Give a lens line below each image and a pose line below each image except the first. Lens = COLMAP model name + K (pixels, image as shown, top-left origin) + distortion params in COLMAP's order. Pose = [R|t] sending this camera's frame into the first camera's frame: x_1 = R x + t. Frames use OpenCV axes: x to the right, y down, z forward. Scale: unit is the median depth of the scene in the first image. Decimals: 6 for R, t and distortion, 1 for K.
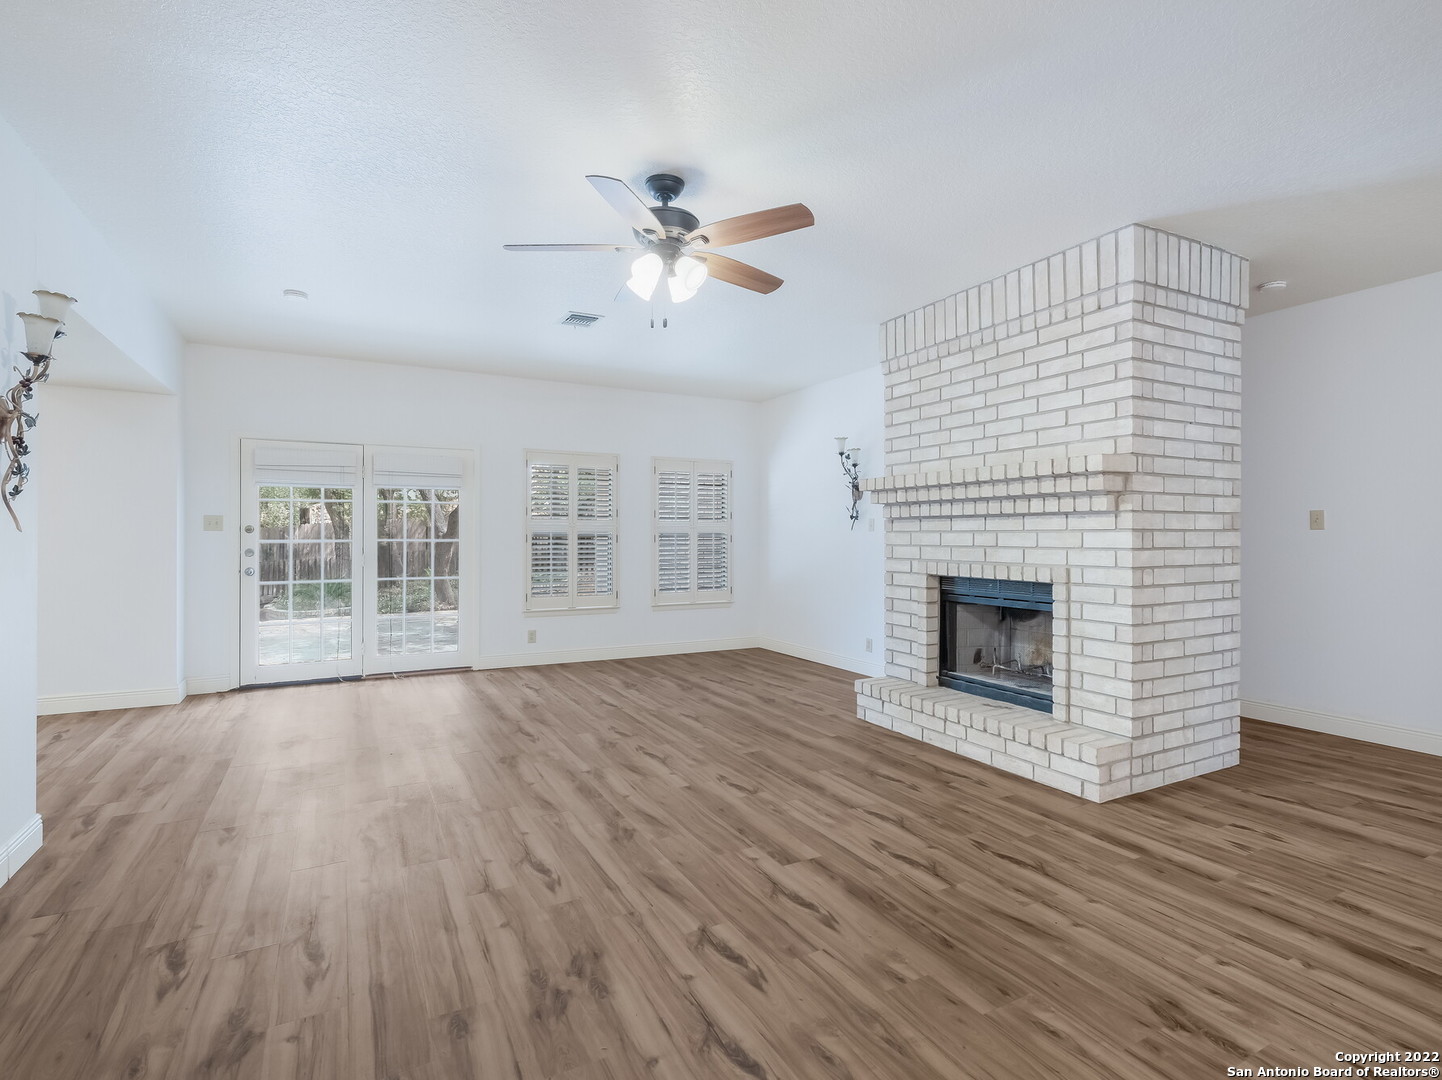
lens RADIAL K [[709.3, 0, 717.2], [0, 709.3, 535.5], [0, 0, 1]] dist [0.006560, -0.001801]
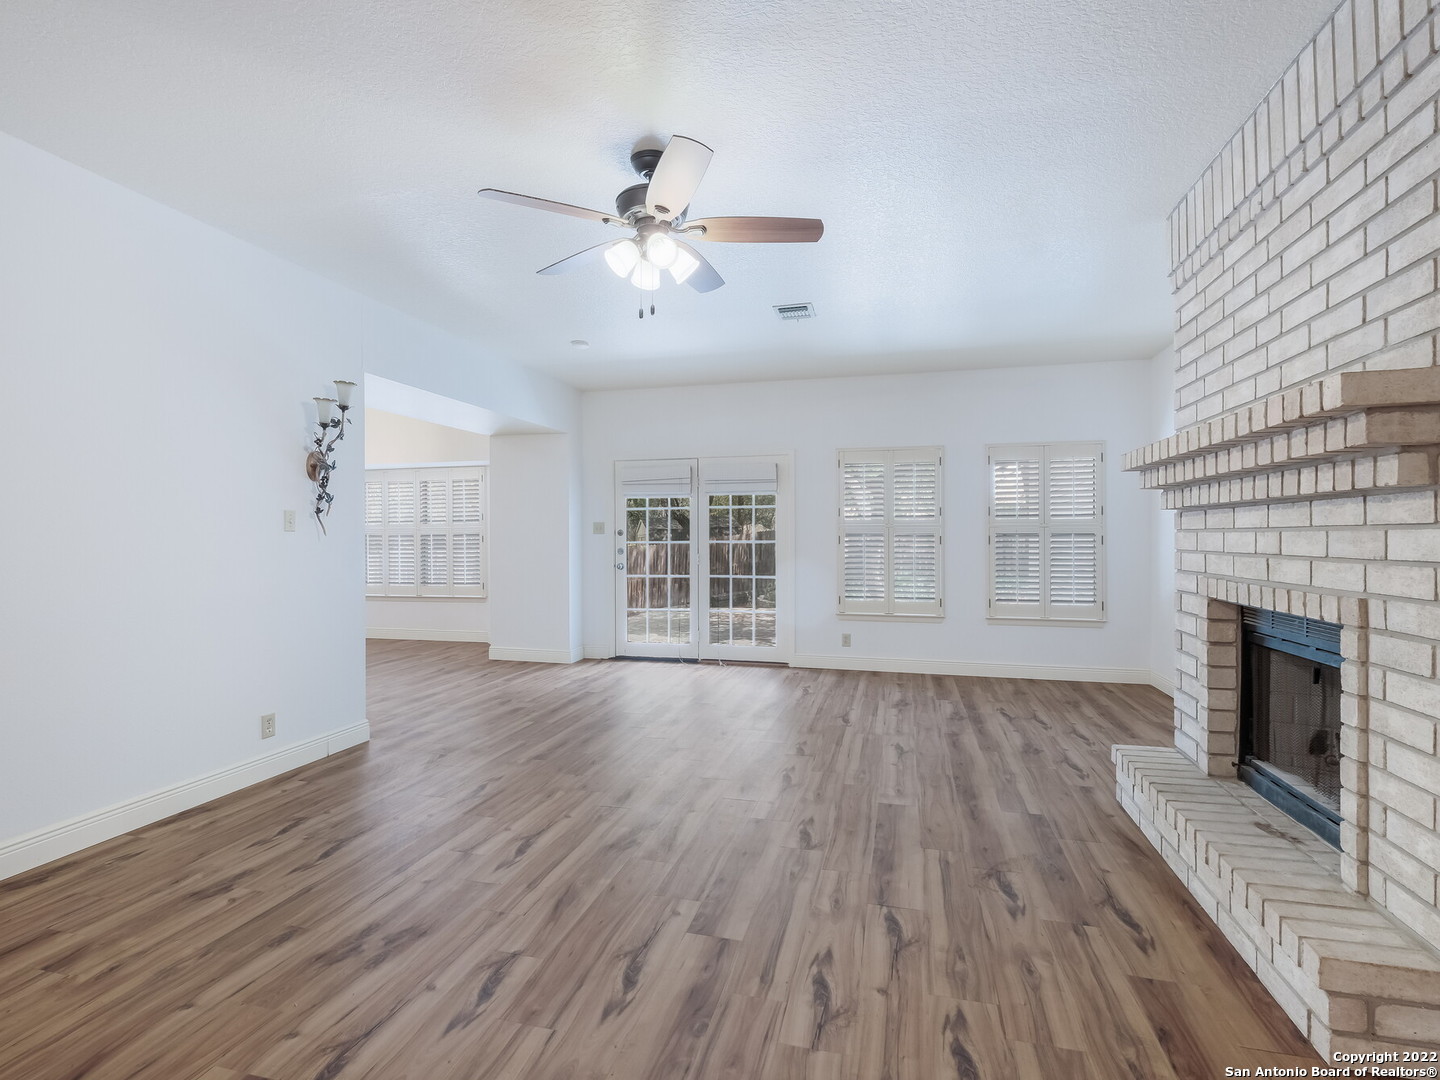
lens RADIAL K [[708.3, 0, 715.7], [0, 708.3, 537.7], [0, 0, 1]] dist [0.006560, -0.001801]
pose [[0.734201, -0.001600, -0.678930, 0.504590], [0.002935, 0.999995, 0.000817, -0.000629], [0.678926, -0.002593, 0.734202, 0.301040]]
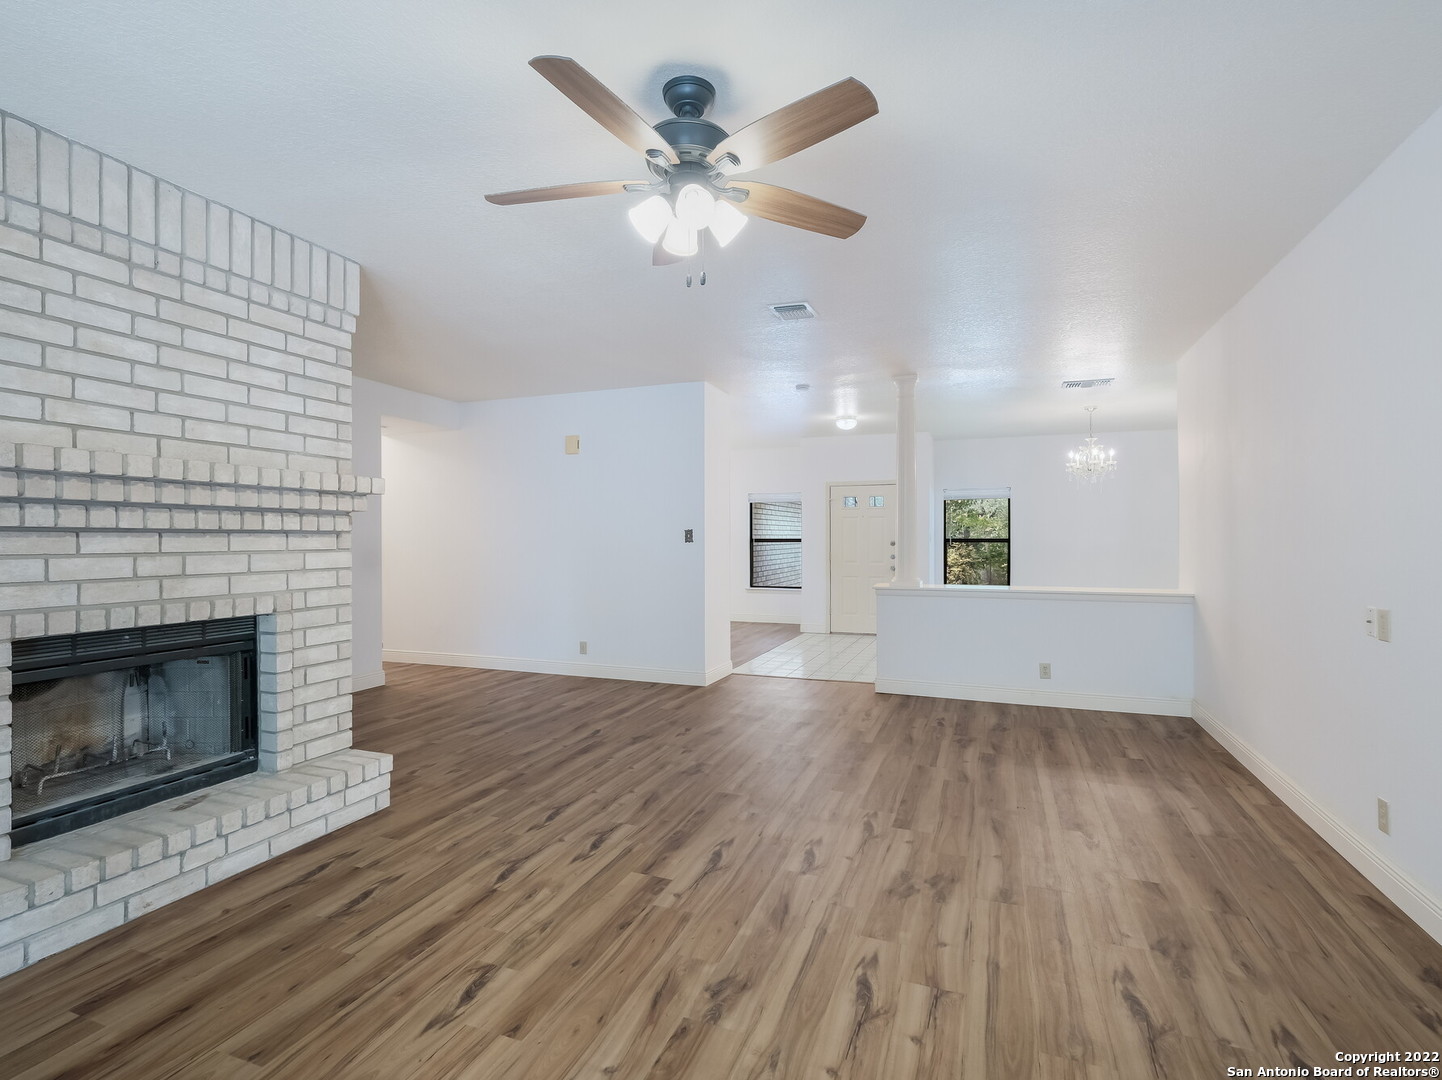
lens RADIAL K [[709.3, 0, 720.4], [0, 709.3, 542.1], [0, 0, 1]] dist [0.006560, -0.001801]
pose [[-0.655452, -0.003875, 0.755227, -0.536768], [0.000231, 0.999986, 0.005332, -0.023429], [-0.755236, 0.003669, -0.655442, 1.191199]]
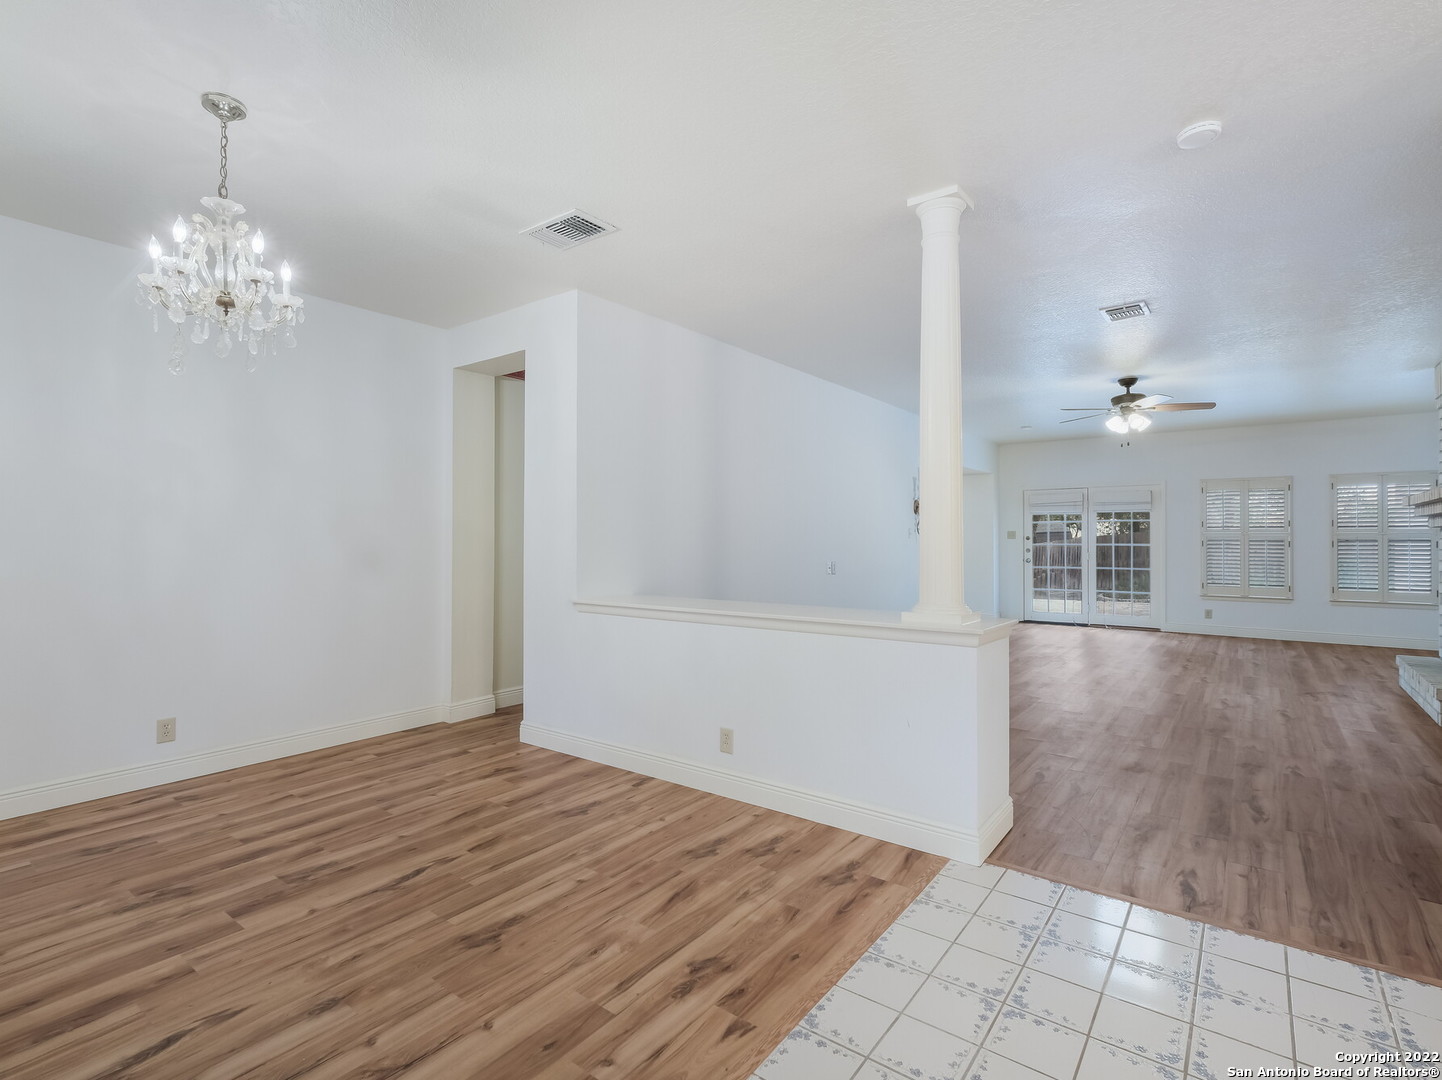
lens RADIAL K [[709.3, 0, 720.5], [0, 709.3, 530.8], [0, 0, 1]] dist [0.006560, -0.001801]
pose [[0.425698, -0.013022, -0.904772, 1.117535], [-0.000308, 0.999894, -0.014535, -0.000632], [0.904865, 0.006466, 0.425649, -0.868961]]
